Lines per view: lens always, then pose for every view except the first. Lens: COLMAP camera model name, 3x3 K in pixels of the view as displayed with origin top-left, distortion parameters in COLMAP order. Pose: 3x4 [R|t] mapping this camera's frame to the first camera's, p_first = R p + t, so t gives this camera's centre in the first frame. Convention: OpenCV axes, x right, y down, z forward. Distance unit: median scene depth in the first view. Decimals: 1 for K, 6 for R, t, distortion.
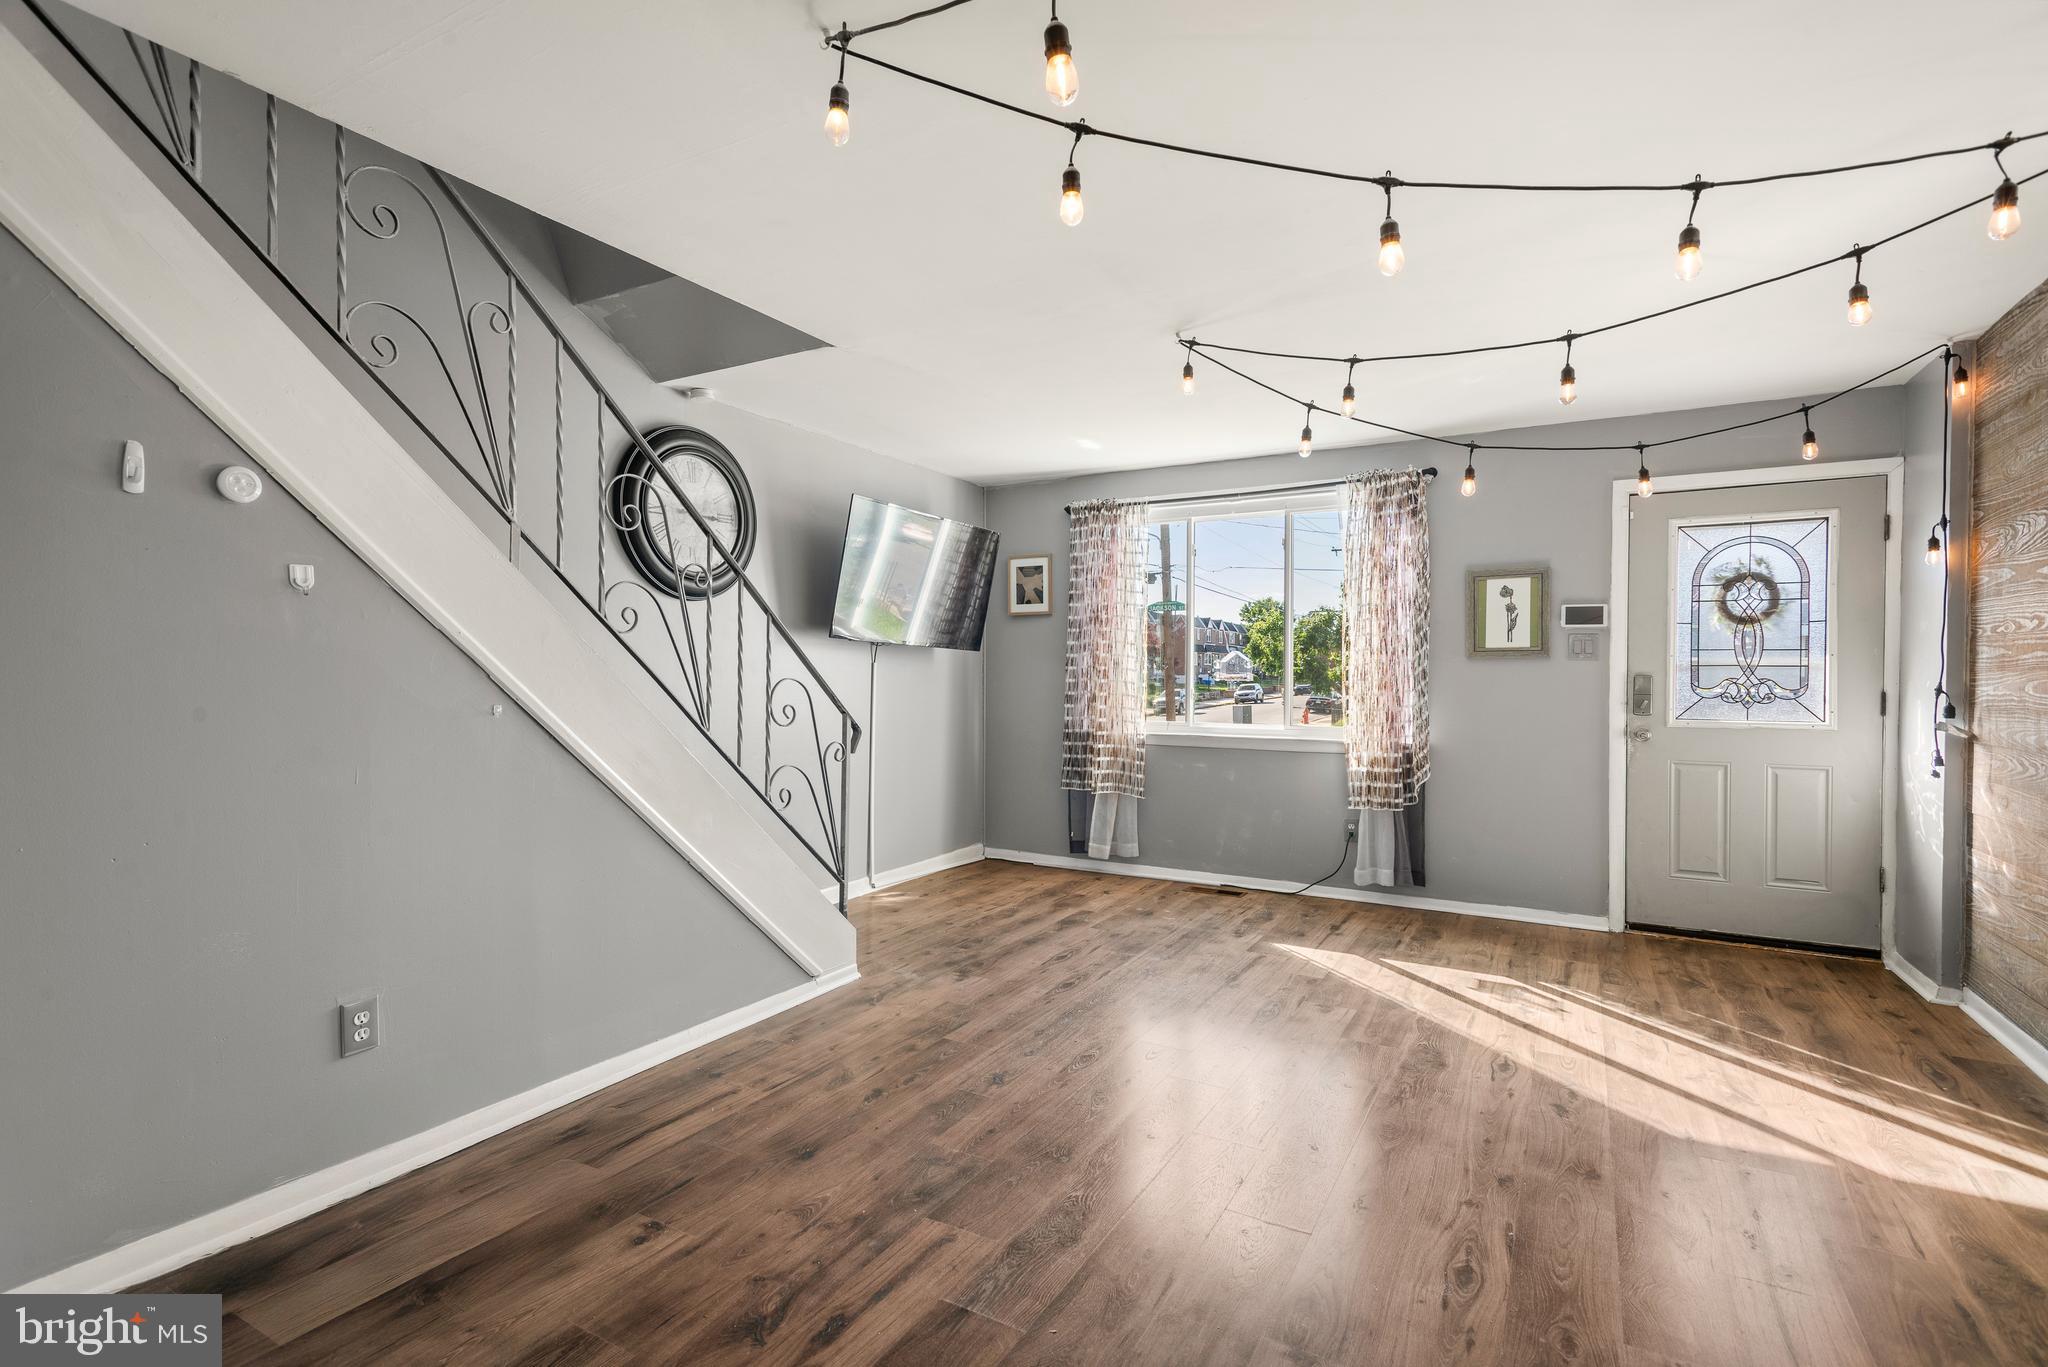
lens RADIAL K [[957.5, 0, 1022.7], [0, 957.5, 689.8], [0, 0, 1]] dist [0.014159, -0.004407]
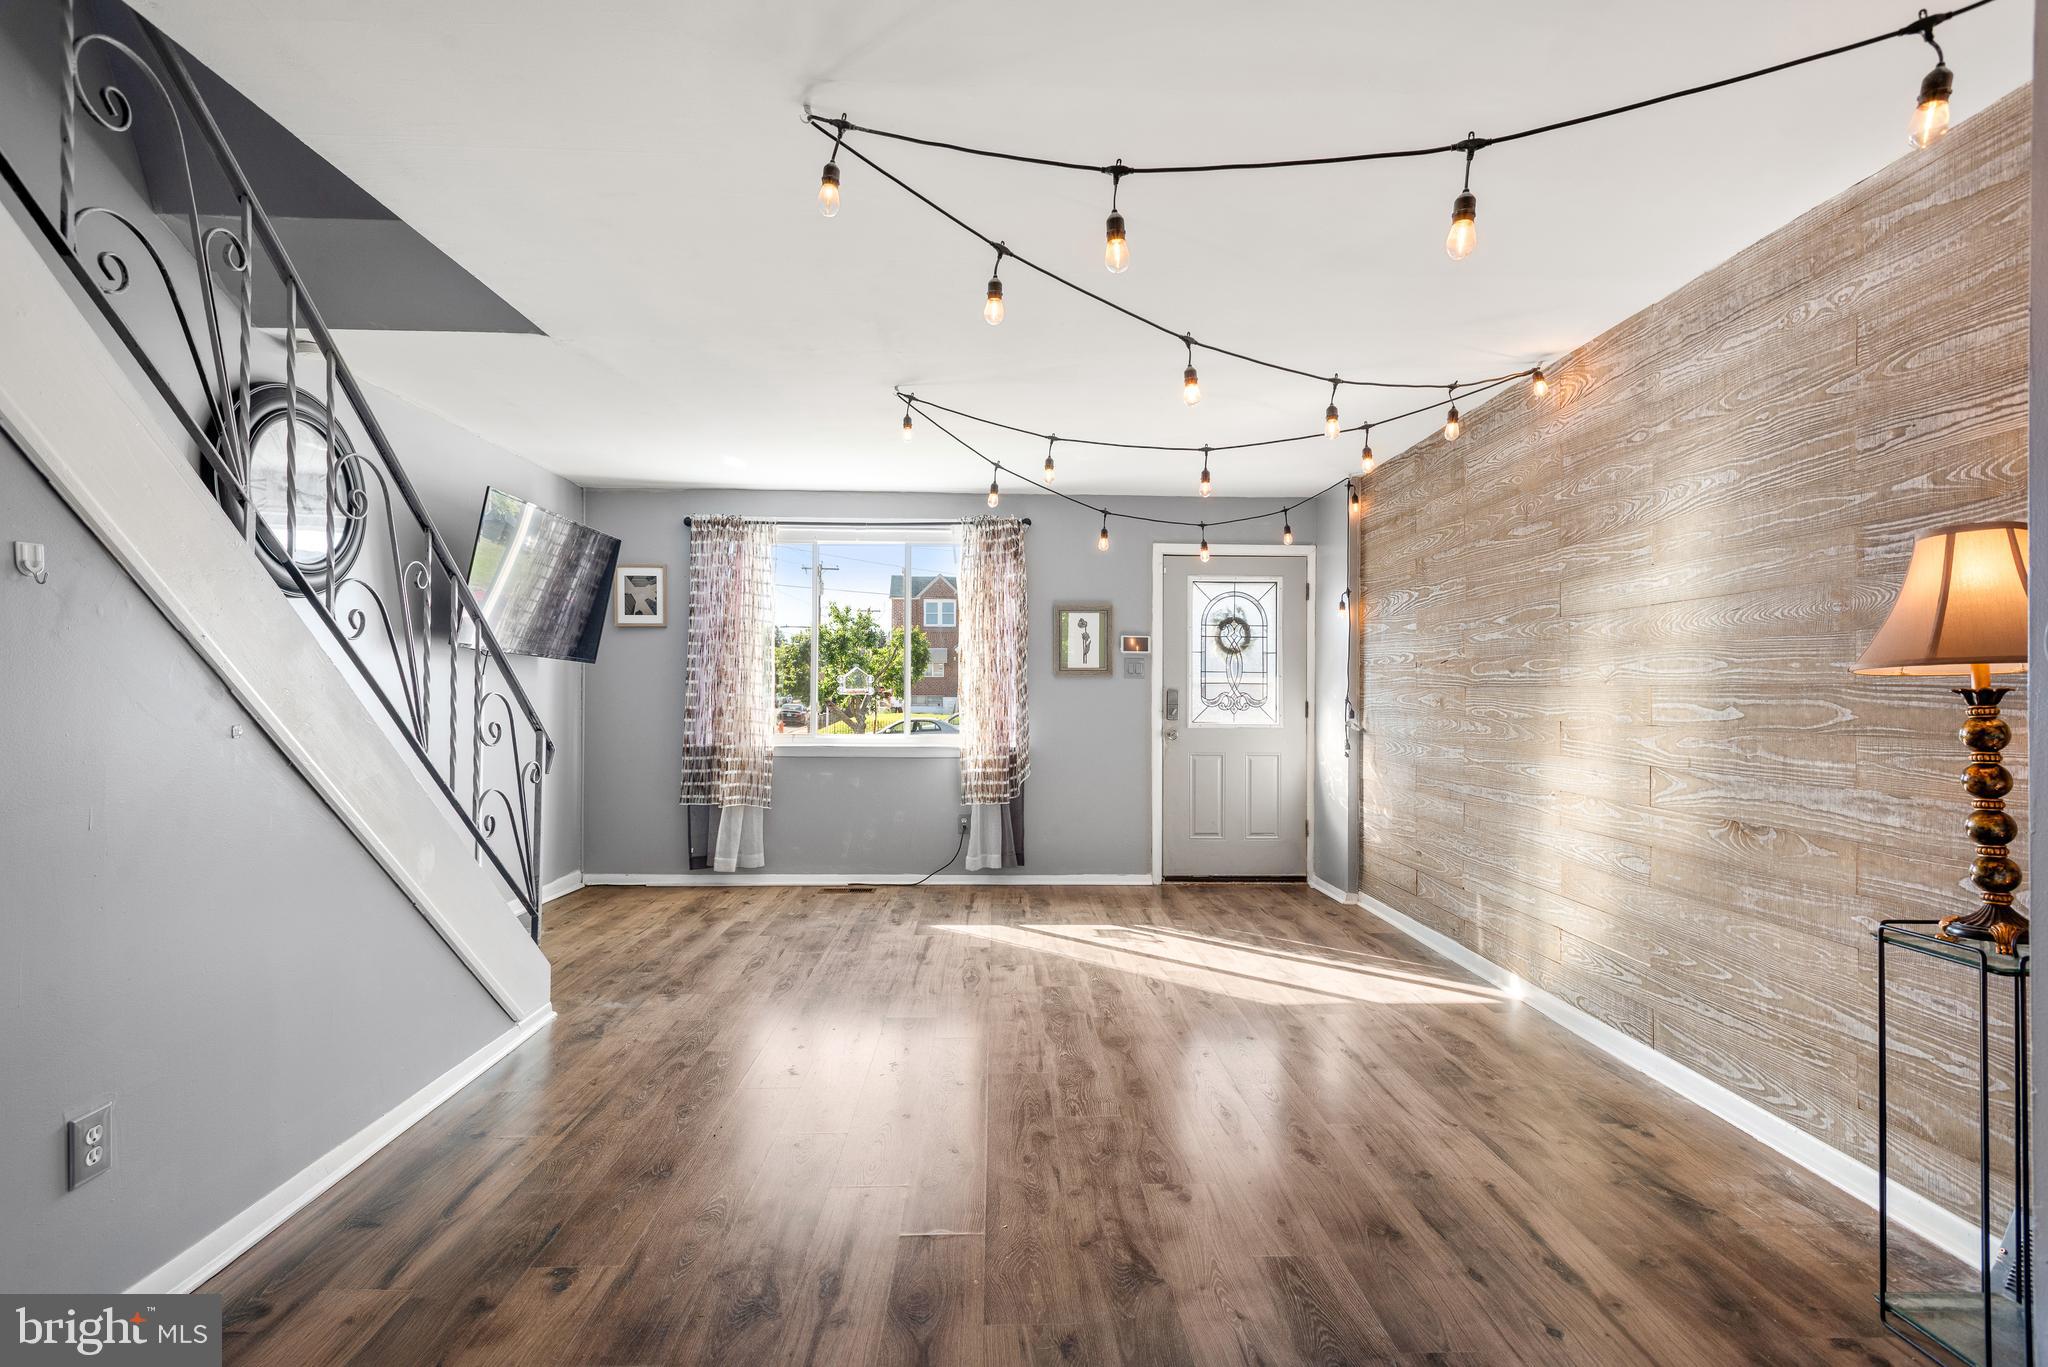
lens RADIAL K [[957.5, 0, 1022.7], [0, 957.5, 689.8], [0, 0, 1]] dist [0.014159, -0.004407]
pose [[0.850564, 0.001577, 0.525869, -0.238299], [0.006079, 0.999899, -0.012830, 0.000167], [-0.525836, 0.014109, 0.850469, -0.025085]]
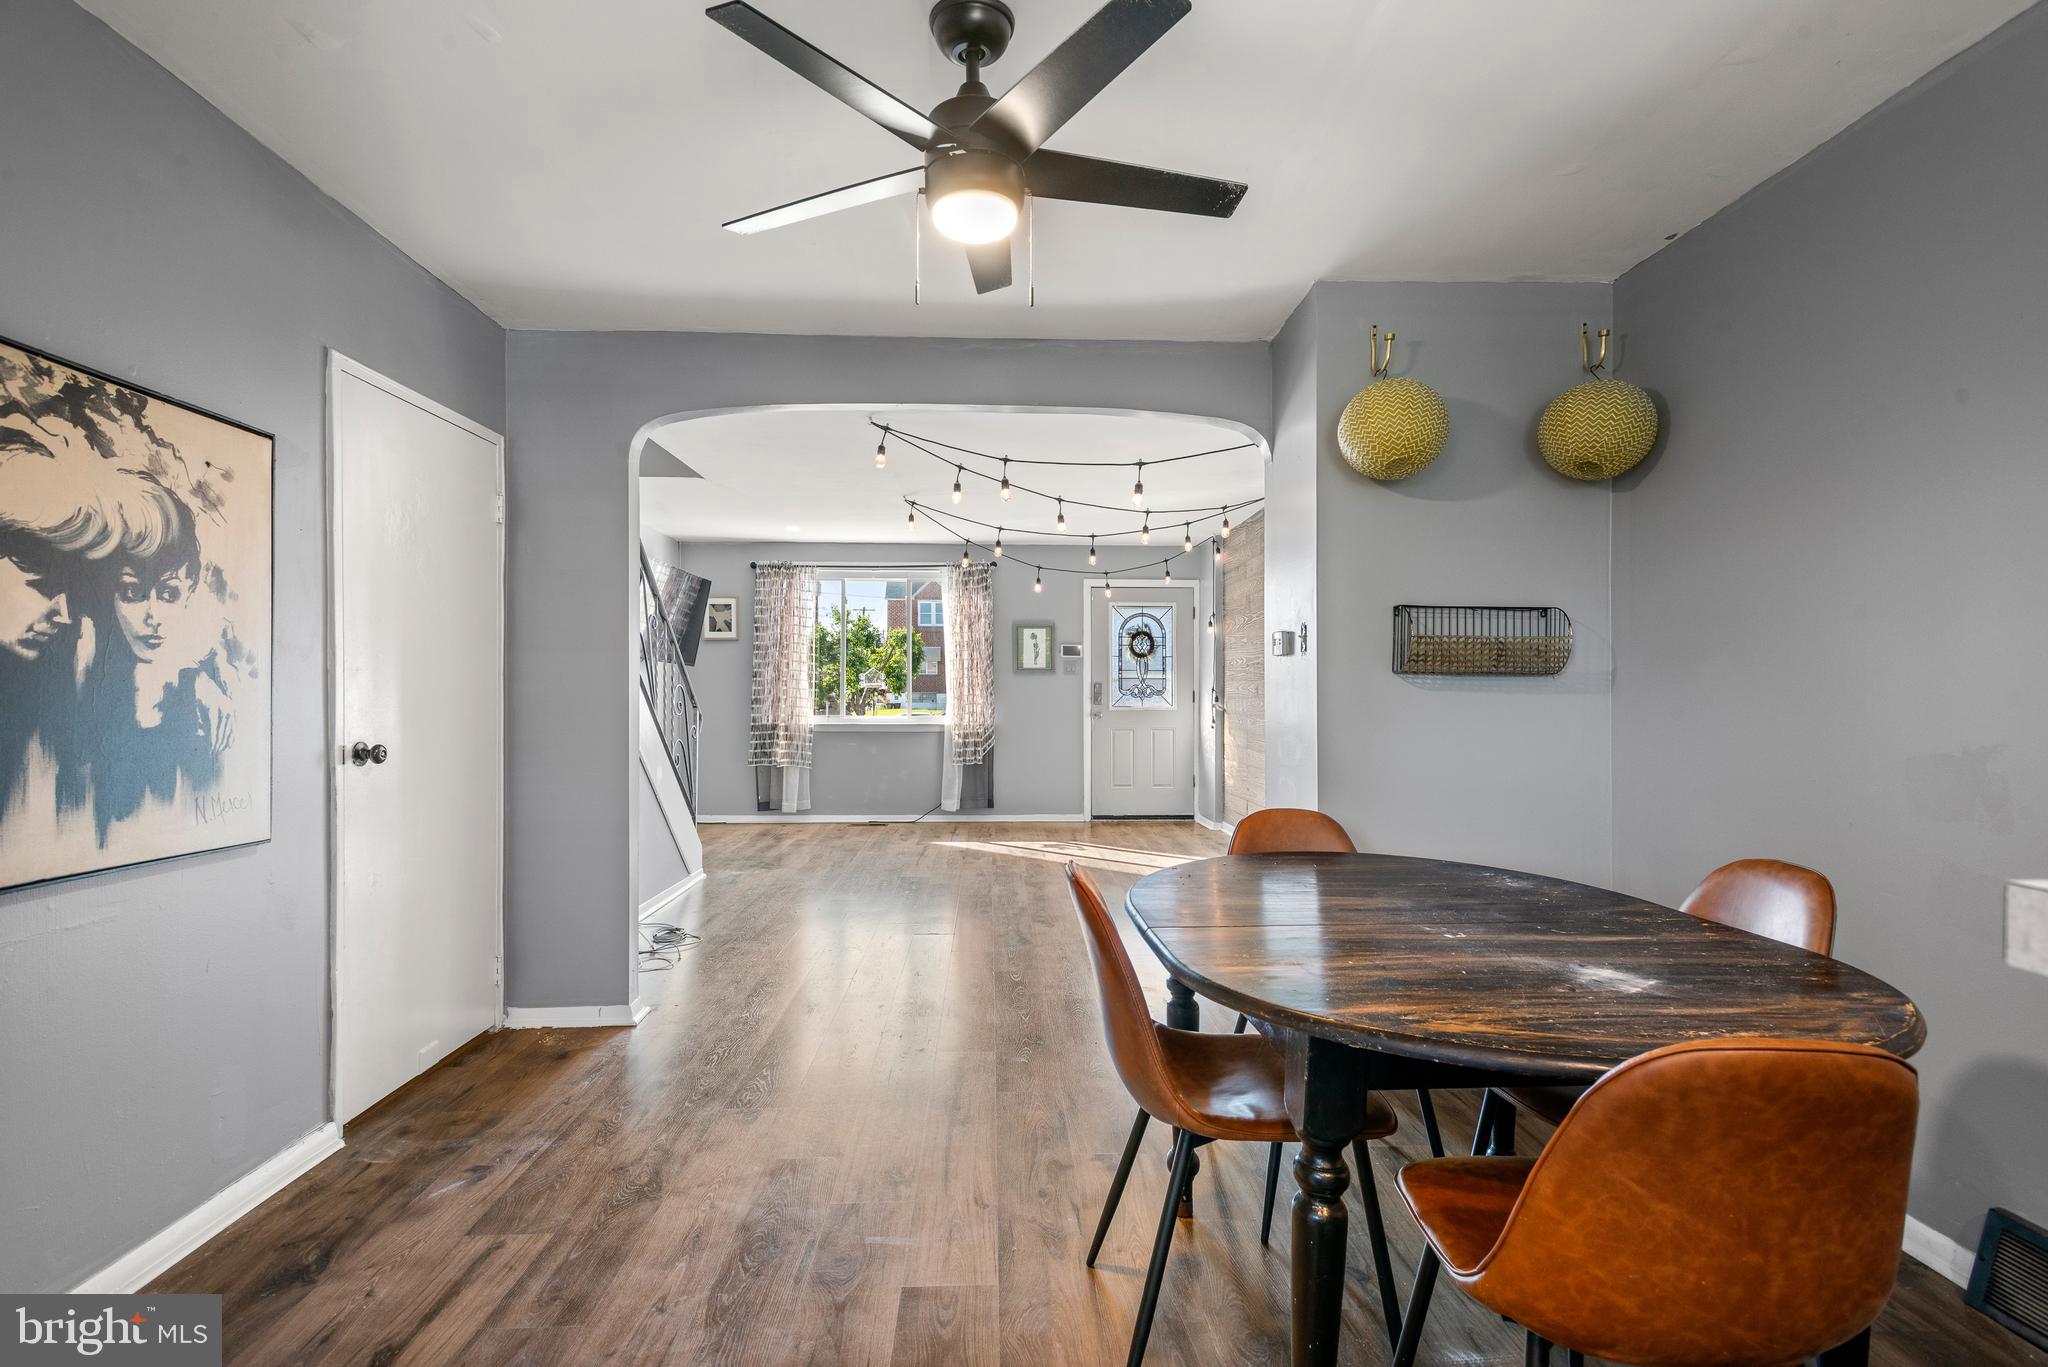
lens RADIAL K [[957.5, 0, 1022.7], [0, 957.5, 689.8], [0, 0, 1]] dist [0.014159, -0.004407]
pose [[0.847385, -0.003908, 0.530965, -0.484449], [0.010701, 0.999896, -0.009720, 0.014299], [-0.530871, 0.013918, 0.847338, -0.518813]]
